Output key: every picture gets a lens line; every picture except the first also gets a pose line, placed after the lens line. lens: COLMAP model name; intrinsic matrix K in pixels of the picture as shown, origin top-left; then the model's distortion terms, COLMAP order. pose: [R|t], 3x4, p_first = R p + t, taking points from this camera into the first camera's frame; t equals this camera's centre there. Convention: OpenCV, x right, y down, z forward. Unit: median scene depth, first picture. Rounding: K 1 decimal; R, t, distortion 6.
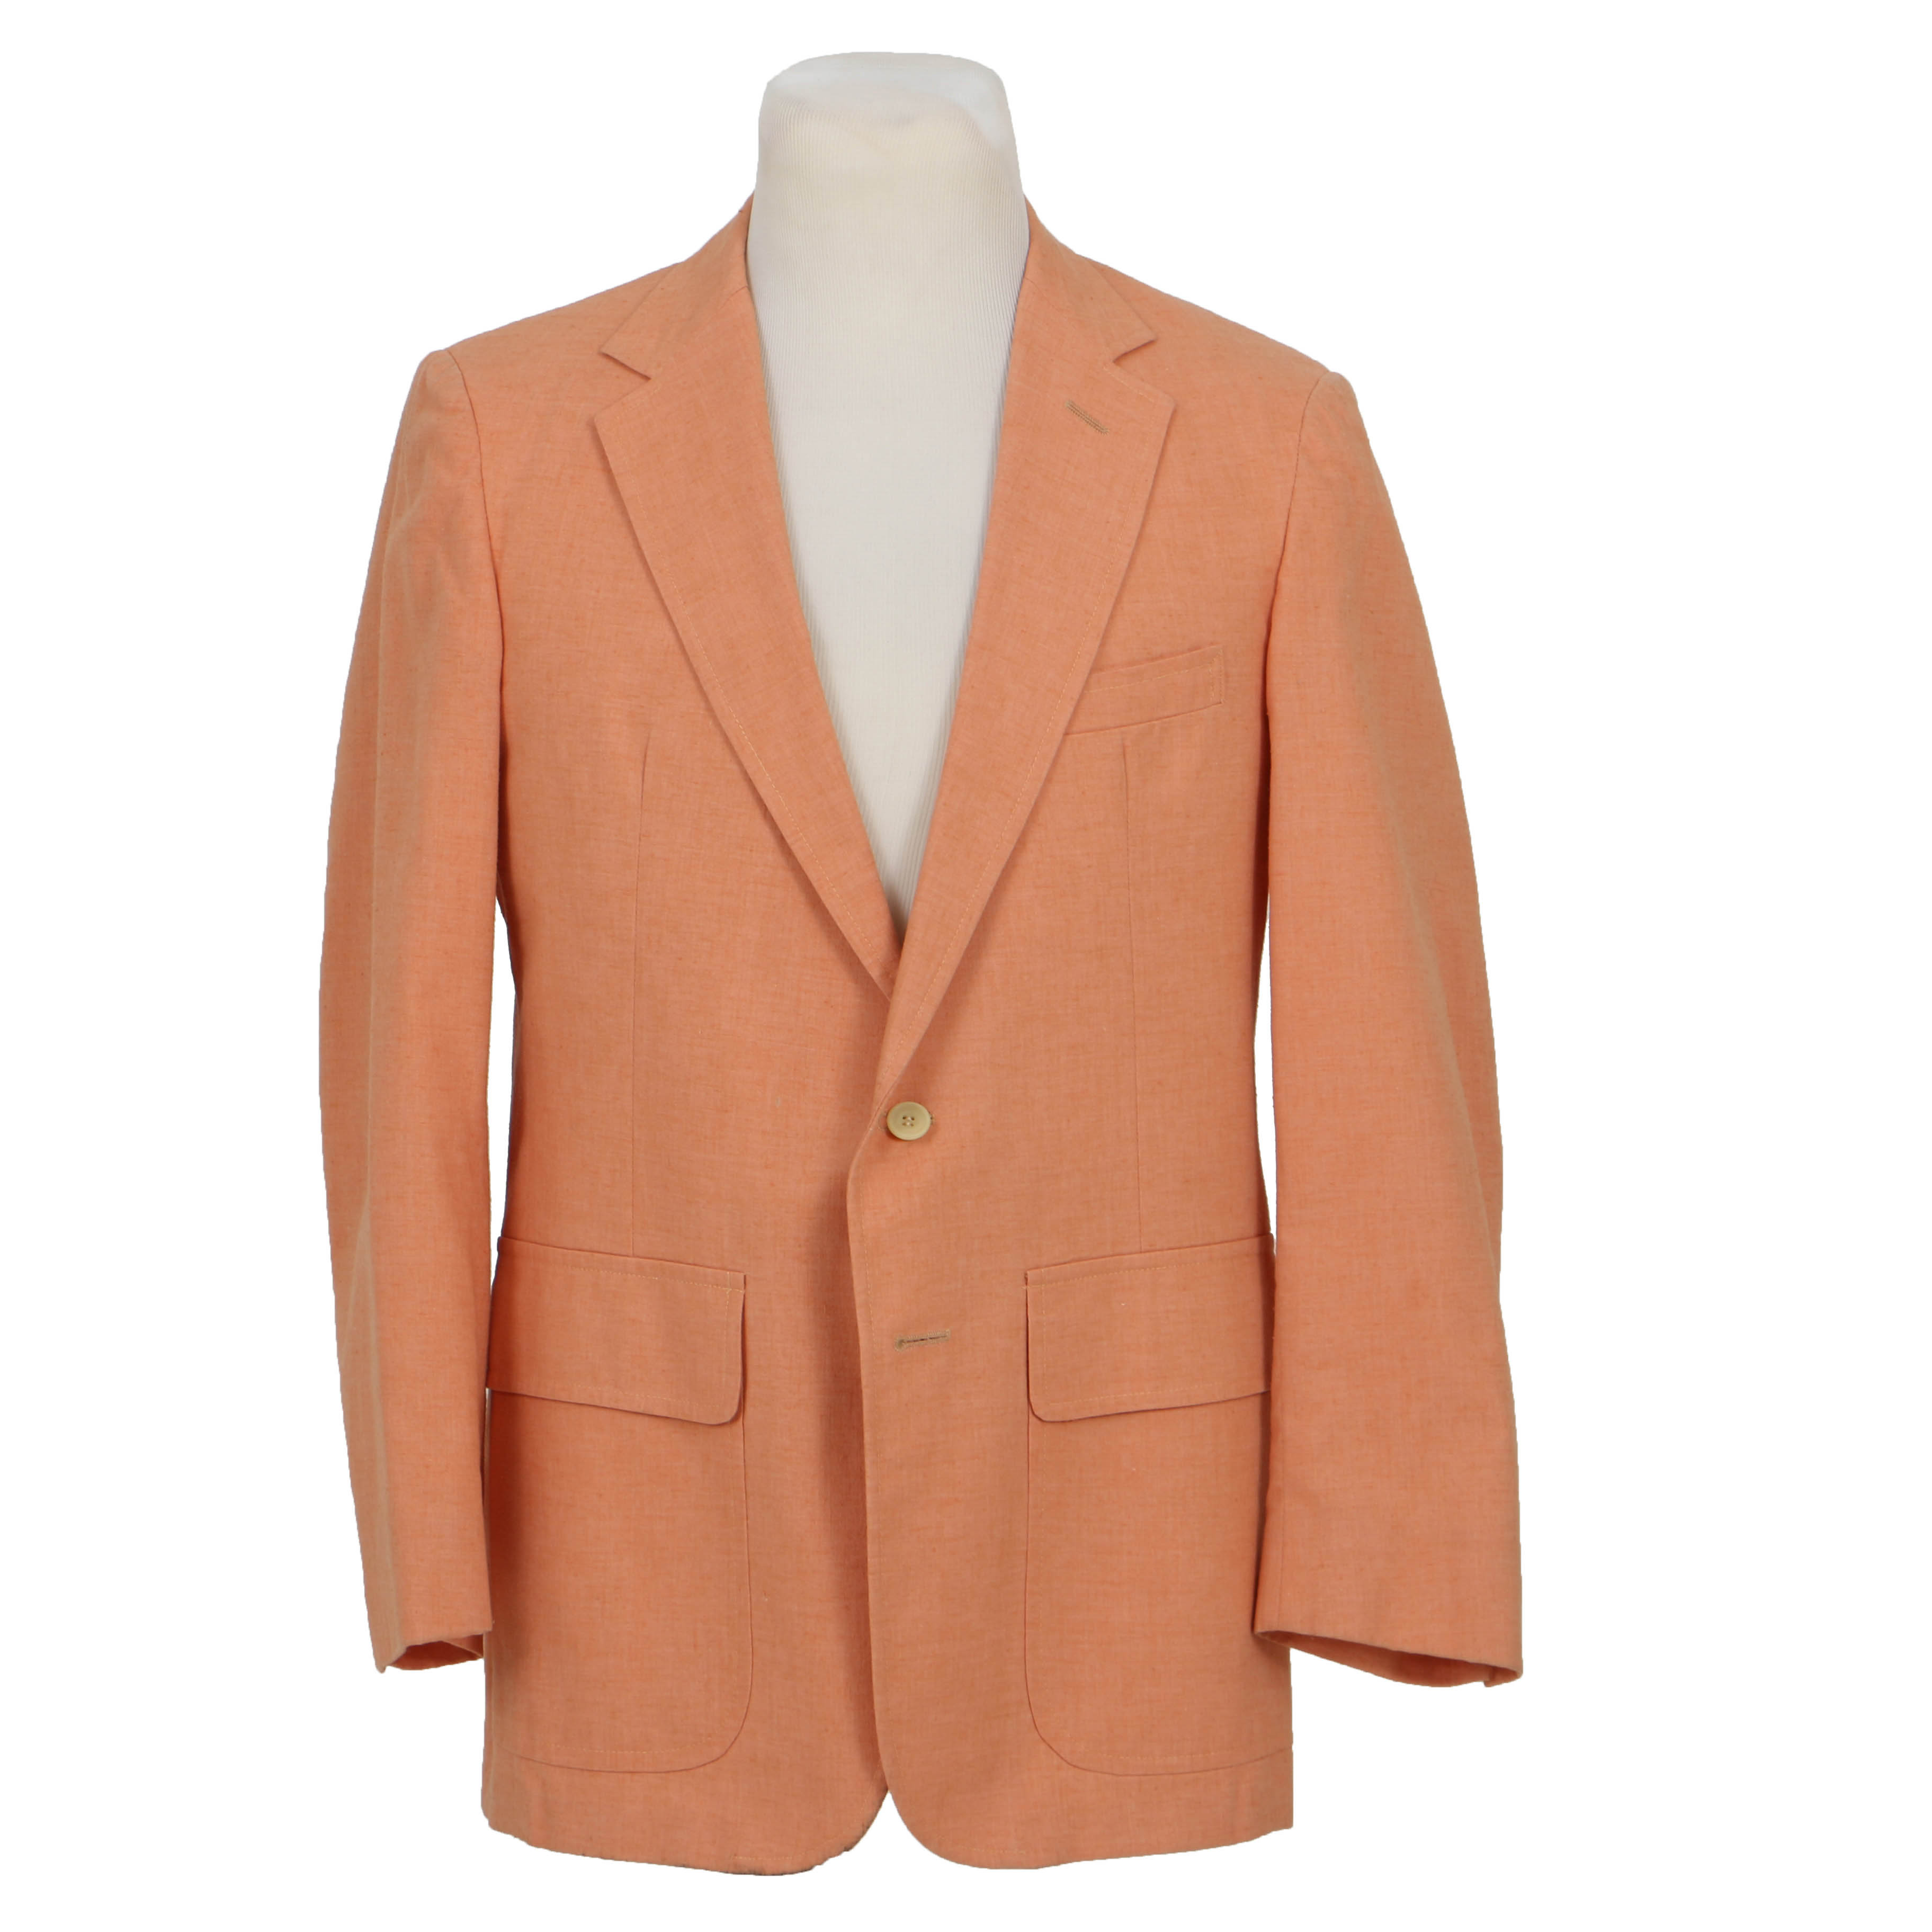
lens RADIAL K [[5694.1, 0, 966.0], [0, 5694.1, 966.0], [0, 0, 1]] dist [0.108105, -1.241446]
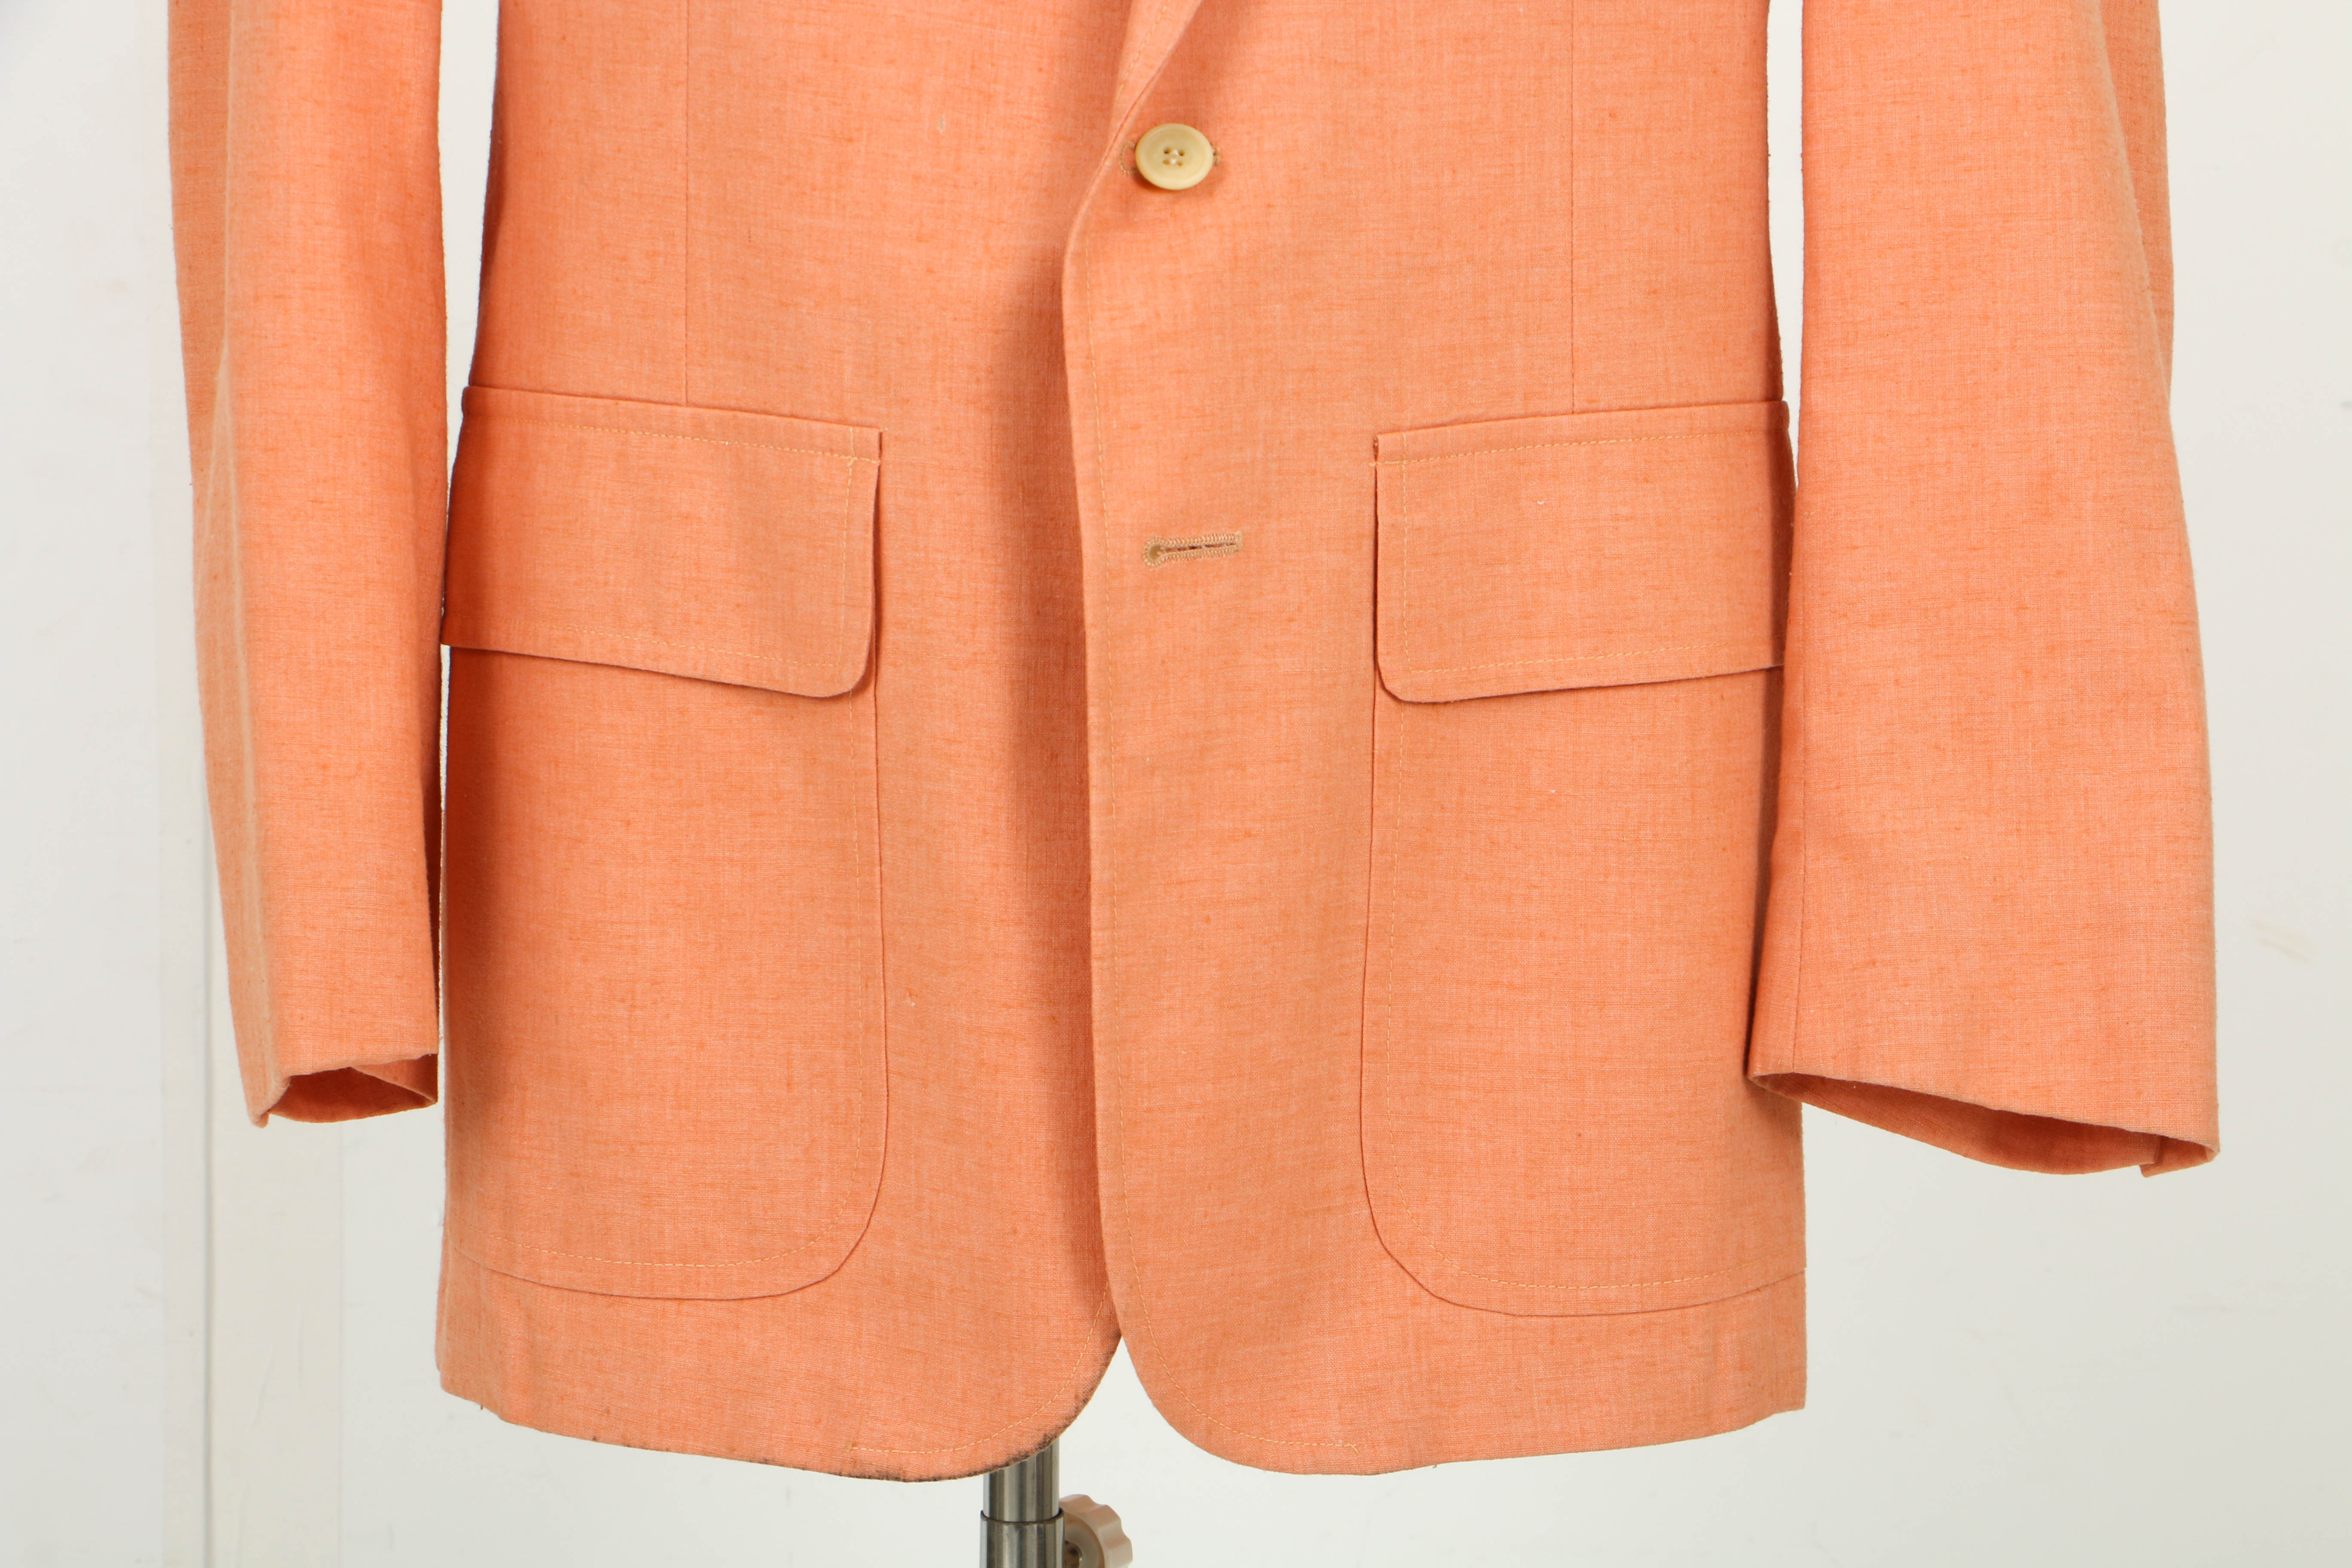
lens RADIAL K [[6301.4, 0, 1176.0], [0, 6301.4, 784.0], [0, 0, 1]] dist [0.205346, 0.105170]
pose [[0.999902, 0.013982, 0.000376, -0.008975], [-0.013978, 0.998007, 0.061538, 0.049035], [0.000485, -0.061537, 0.998105, 0.363640]]
